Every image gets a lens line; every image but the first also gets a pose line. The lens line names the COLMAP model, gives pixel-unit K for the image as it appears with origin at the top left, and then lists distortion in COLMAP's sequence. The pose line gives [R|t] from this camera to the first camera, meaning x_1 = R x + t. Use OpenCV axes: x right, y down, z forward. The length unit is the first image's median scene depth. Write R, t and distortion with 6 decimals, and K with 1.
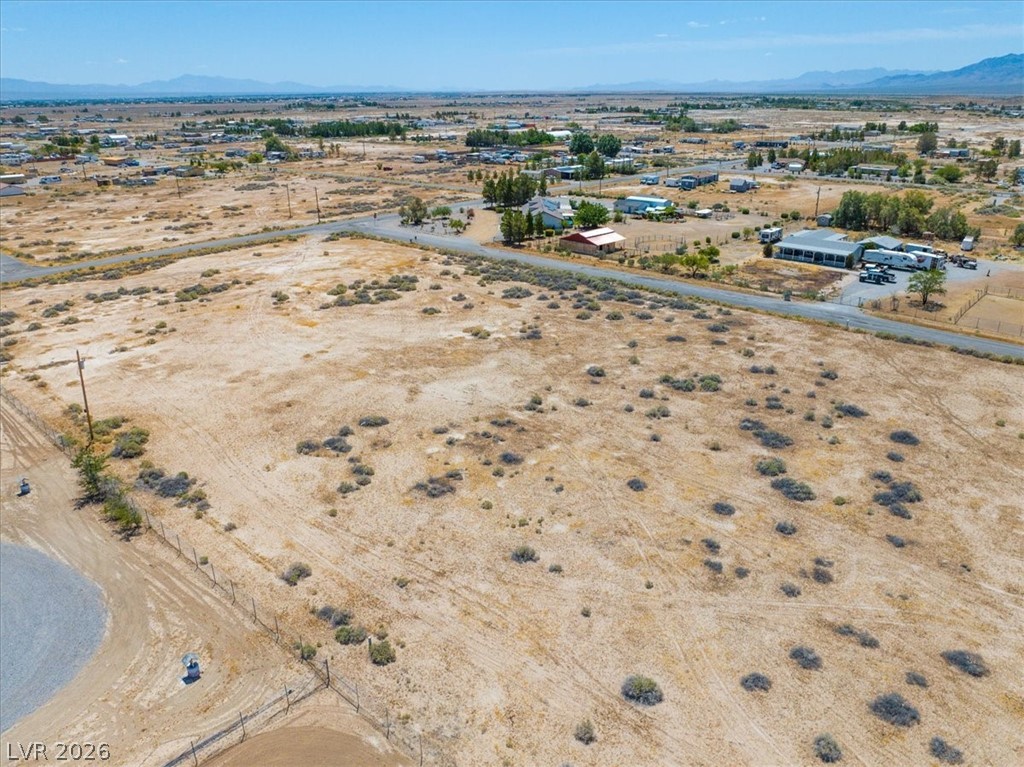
lens RADIAL K [[730.2, 0, 512.9], [0, 730.2, 397.3], [0, 0, 1]] dist [-0.047016, 0.018462]
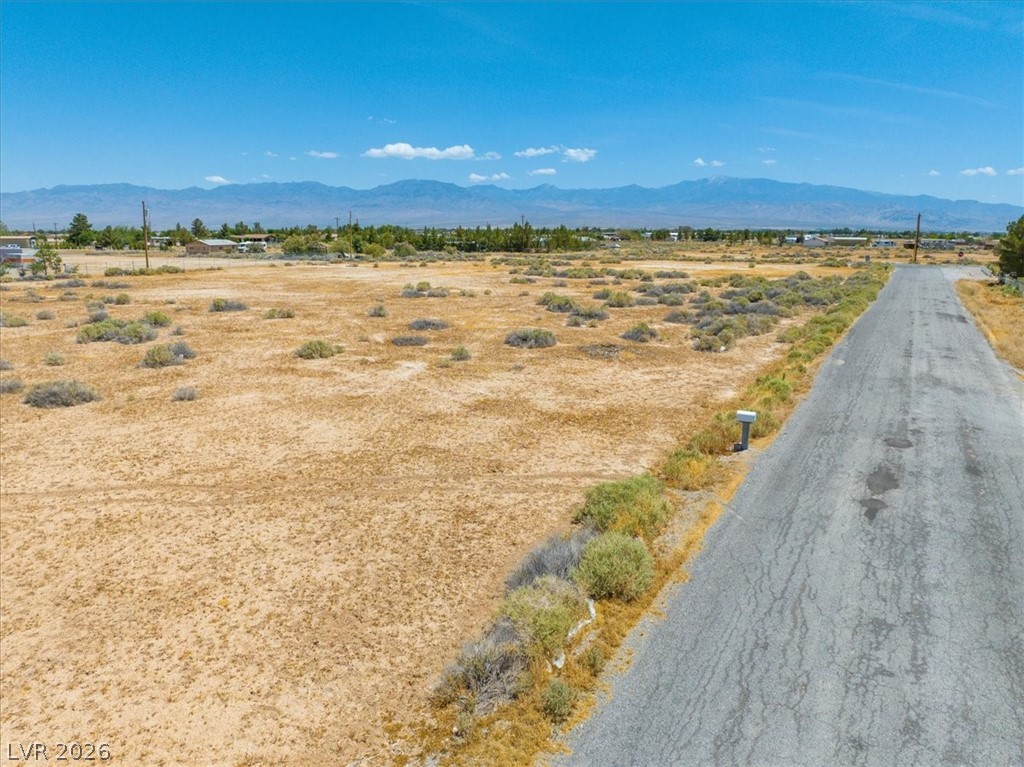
lens RADIAL K [[730.2, 0, 505.4], [0, 730.2, 387.1], [0, 0, 1]] dist [-0.047016, 0.018462]
pose [[0.219970, 0.214023, -0.951739, 0.711111], [-0.385740, 0.915203, 0.116653, -0.127135], [0.896001, 0.341464, 0.283874, 1.039797]]
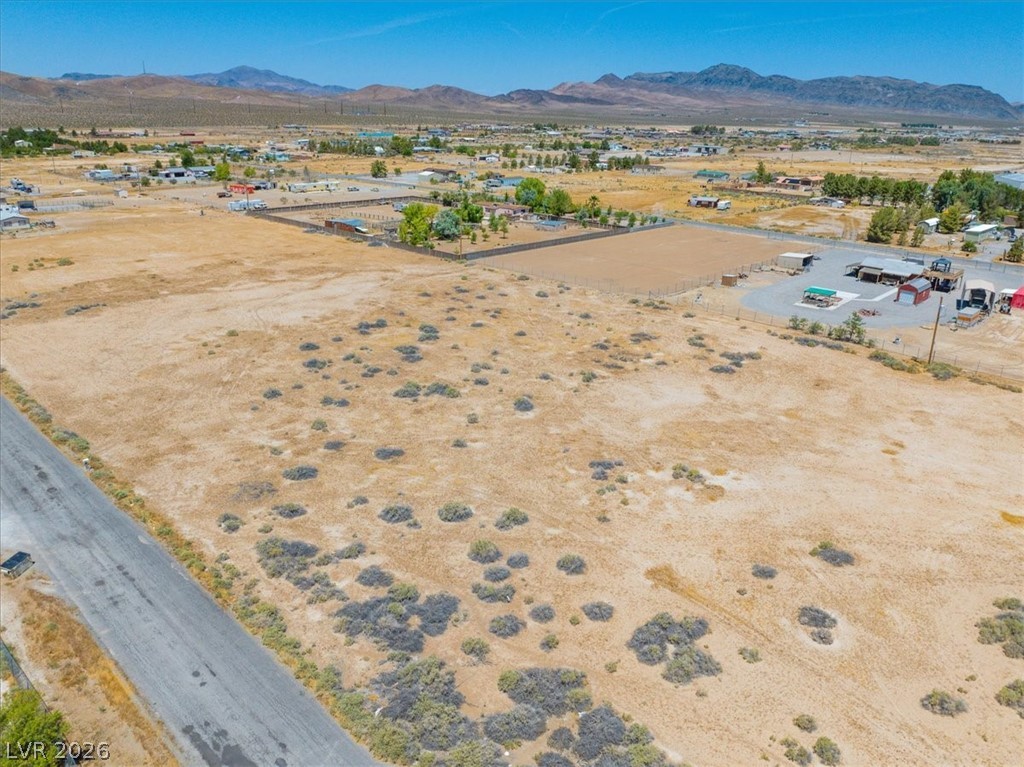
lens RADIAL K [[730.2, 0, 509.2], [0, 730.2, 395.3], [0, 0, 1]] dist [-0.047016, 0.018462]
pose [[-0.999558, -0.018816, 0.022999, 0.110441], [0.002684, 0.713658, 0.700490, -0.655331], [-0.029594, 0.700242, -0.713292, 1.600585]]
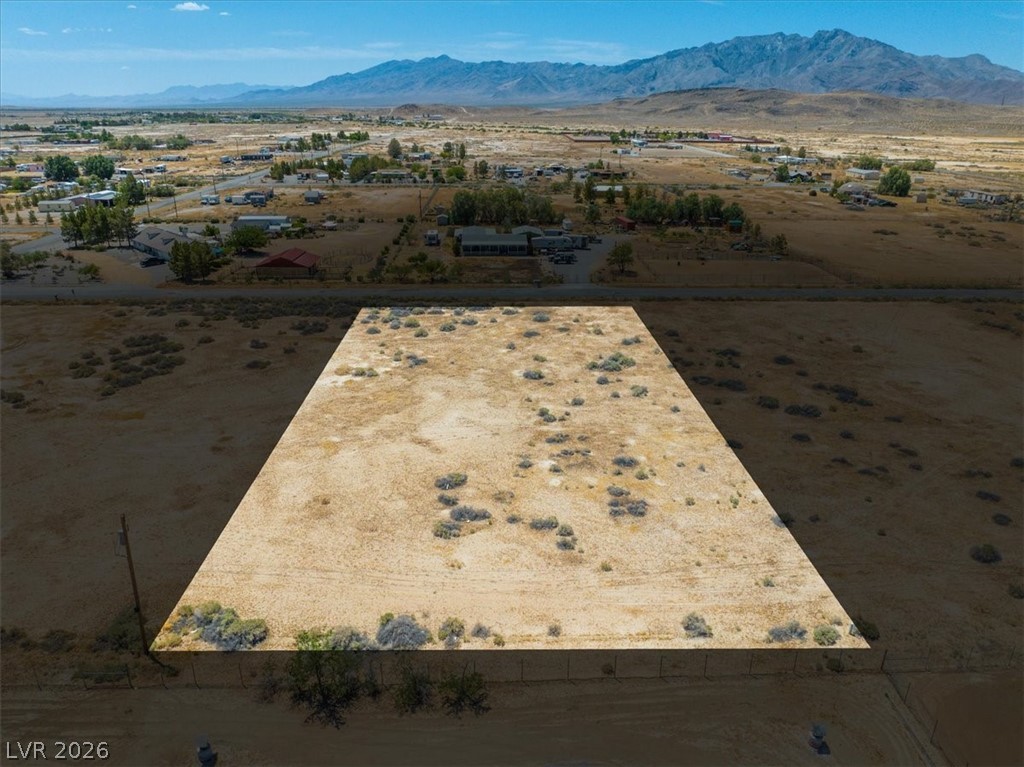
lens RADIAL K [[730.2, 0, 510.3], [0, 730.2, 388.7], [0, 0, 1]] dist [-0.047016, 0.018462]
pose [[0.715681, -0.242000, 0.655161, -0.573130], [0.259939, 0.962956, 0.071741, -0.097143], [-0.648253, 0.118959, 0.752075, 0.251858]]
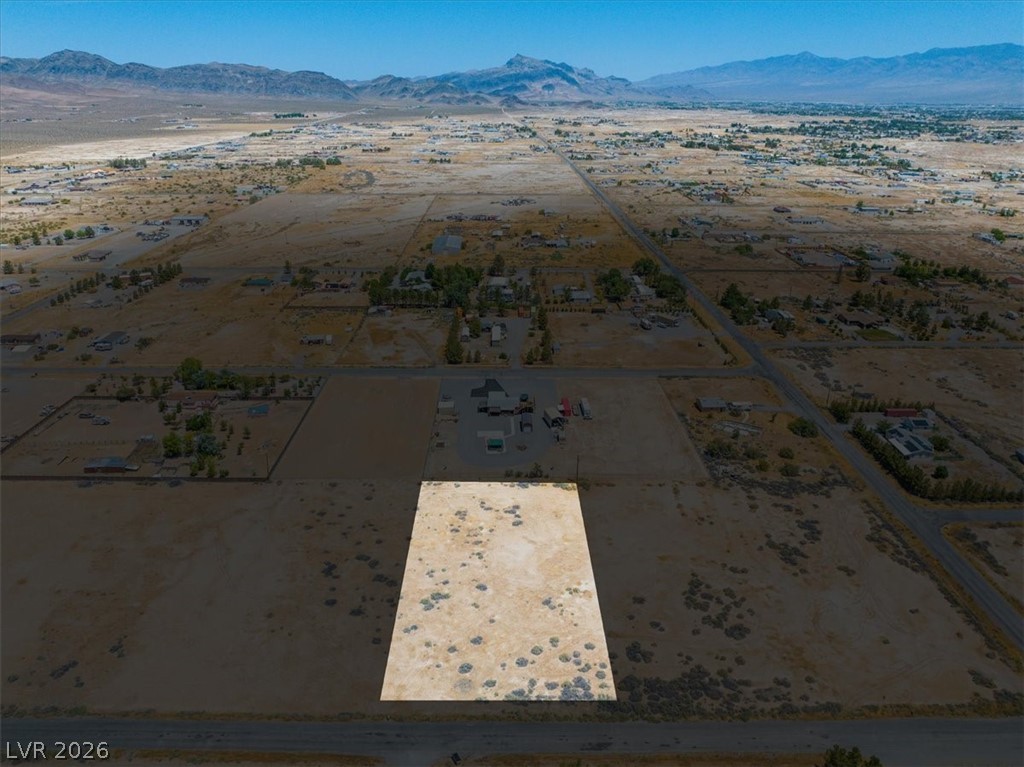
lens RADIAL K [[719.9, 0, 484.1], [0, 719.9, 395.6], [0, 0, 1]] dist [-0.046823, 0.018838]
pose [[-0.746558, 0.270376, -0.607904, 1.090026], [-0.248427, 0.734332, 0.631696, -1.552569], [0.617199, 0.622618, -0.481053, 1.565711]]
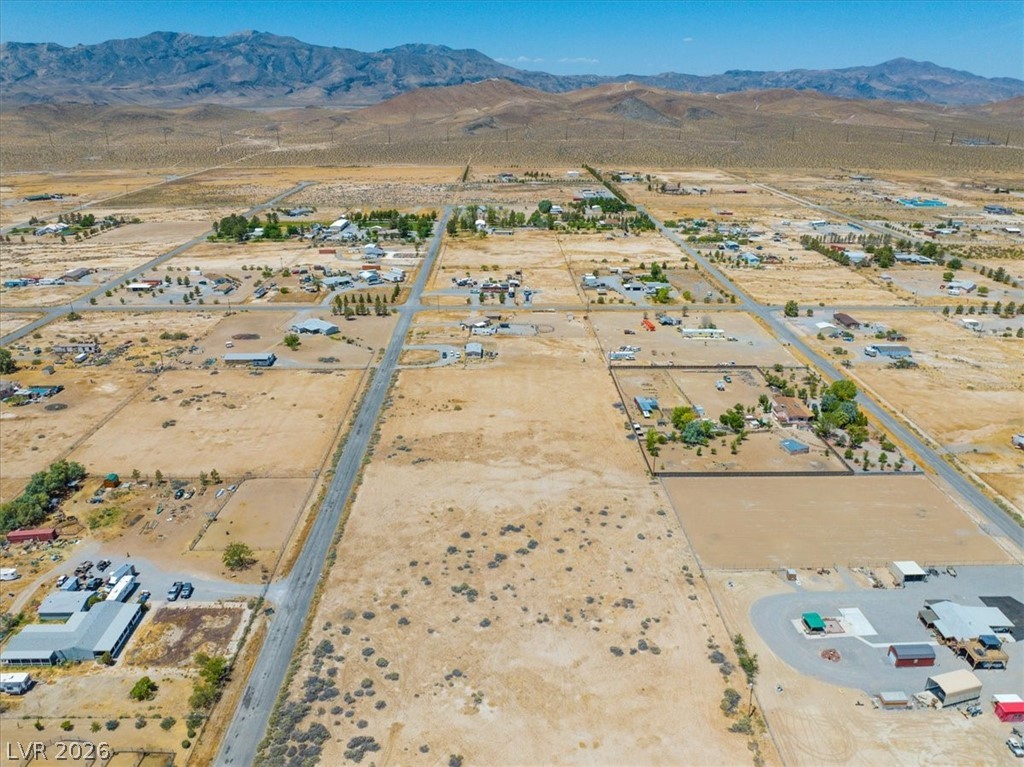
lens RADIAL K [[719.9, 0, 516.5], [0, 719.9, 406.5], [0, 0, 1]] dist [-0.046823, 0.018838]
pose [[-0.692439, -0.280921, 0.664539, -0.926614], [0.283049, 0.741463, 0.608372, -1.431585], [-0.663635, 0.609357, -0.433903, 1.362458]]
